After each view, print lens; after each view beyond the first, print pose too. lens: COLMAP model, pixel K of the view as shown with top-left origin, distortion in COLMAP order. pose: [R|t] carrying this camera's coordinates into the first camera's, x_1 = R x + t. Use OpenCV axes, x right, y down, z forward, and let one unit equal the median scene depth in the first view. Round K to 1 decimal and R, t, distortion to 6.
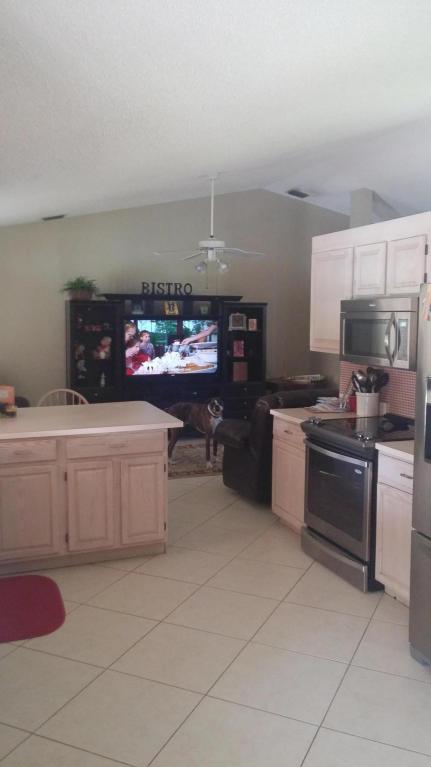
lens RADIAL K [[649.1, 0, 224.8], [0, 649.1, 386.7], [0, 0, 1]] dist [0.074035, -0.113138]
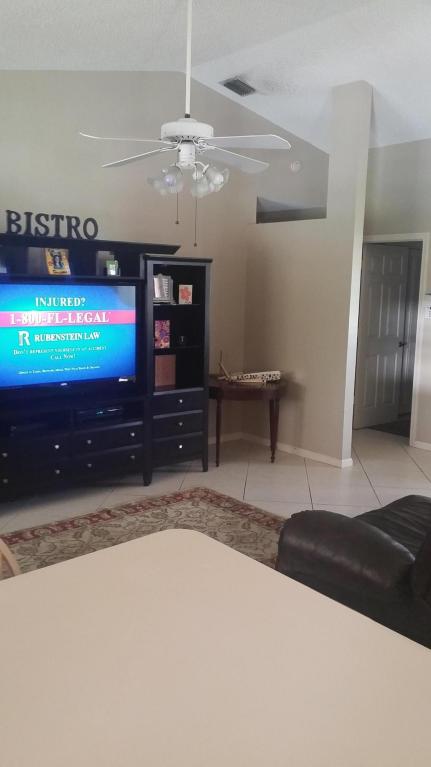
lens RADIAL K [[649.1, 0, 224.8], [0, 649.1, 386.7], [0, 0, 1]] dist [0.074035, -0.113138]
pose [[0.944031, -0.036854, 0.327790, -0.133795], [0.019192, 0.998192, 0.056957, -0.044798], [-0.329297, -0.047479, 0.943032, 0.425738]]
